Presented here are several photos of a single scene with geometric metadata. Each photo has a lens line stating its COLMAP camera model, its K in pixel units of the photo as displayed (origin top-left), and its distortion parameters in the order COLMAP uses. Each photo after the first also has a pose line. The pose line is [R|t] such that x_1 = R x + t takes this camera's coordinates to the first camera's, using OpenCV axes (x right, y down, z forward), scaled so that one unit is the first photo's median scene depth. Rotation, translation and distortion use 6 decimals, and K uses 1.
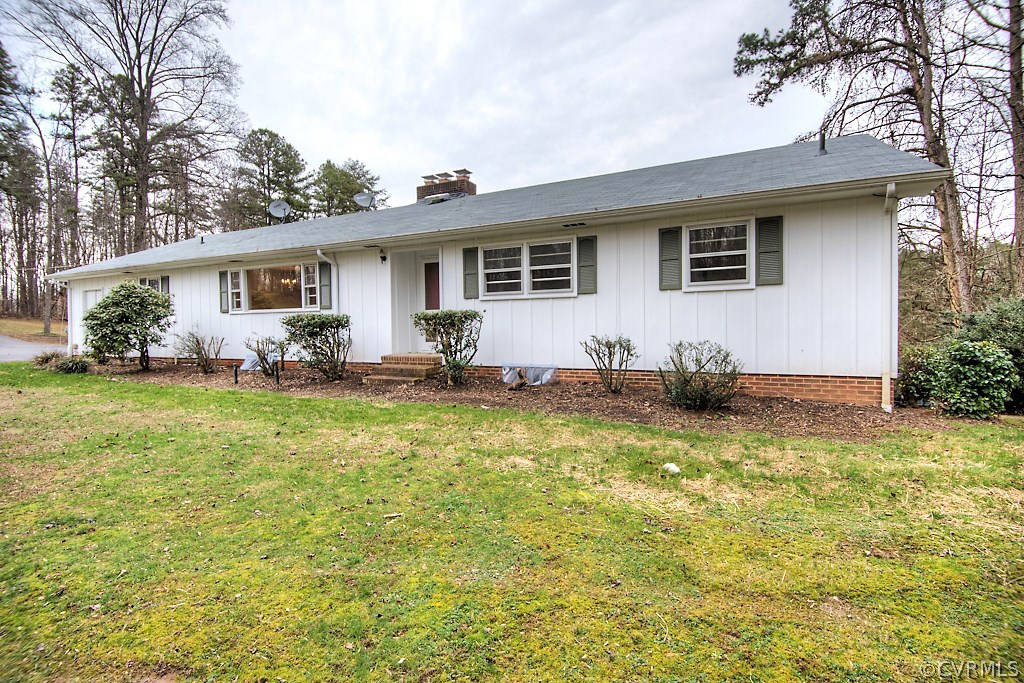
lens RADIAL K [[507.4, 0, 512.0], [0, 507.4, 341.5], [0, 0, 1]] dist [0.036198, -0.035265]
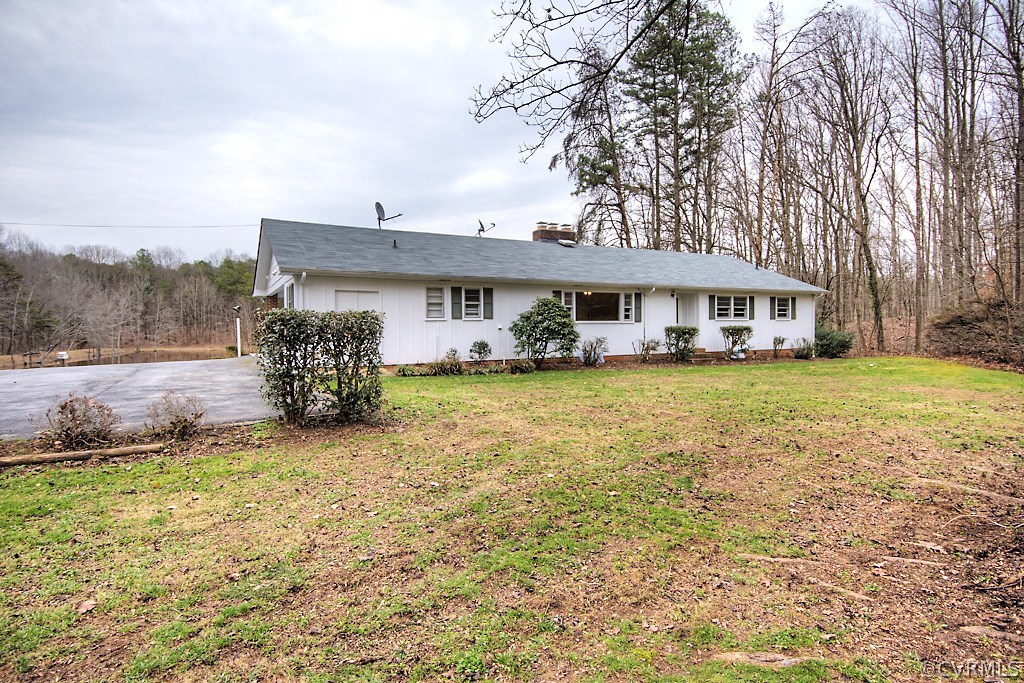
lens RADIAL K [[556.4, 0, 512.0], [0, 556.4, 341.5], [0, 0, 1]] dist [0.008852, 0.000234]
pose [[0.571916, -0.012230, 0.820221, -2.558466], [0.022343, 0.999750, -0.000672, -0.011539], [-0.820008, 0.018711, 0.572046, 0.391396]]
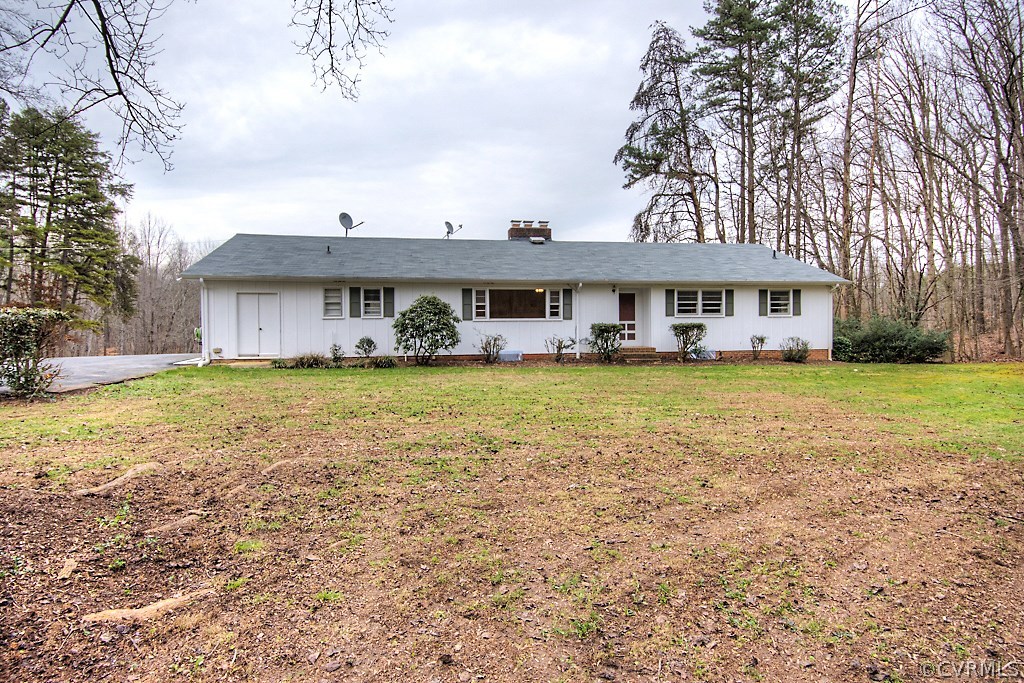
lens RADIAL K [[569.1, 0, 512.0], [0, 569.1, 341.5], [0, 0, 1]] dist [-0.006255, -0.001986]
pose [[0.803453, -0.004381, 0.595352, -1.909571], [0.015884, 0.999775, -0.014079, 0.031392], [-0.595156, 0.020768, 0.803342, -0.359583]]
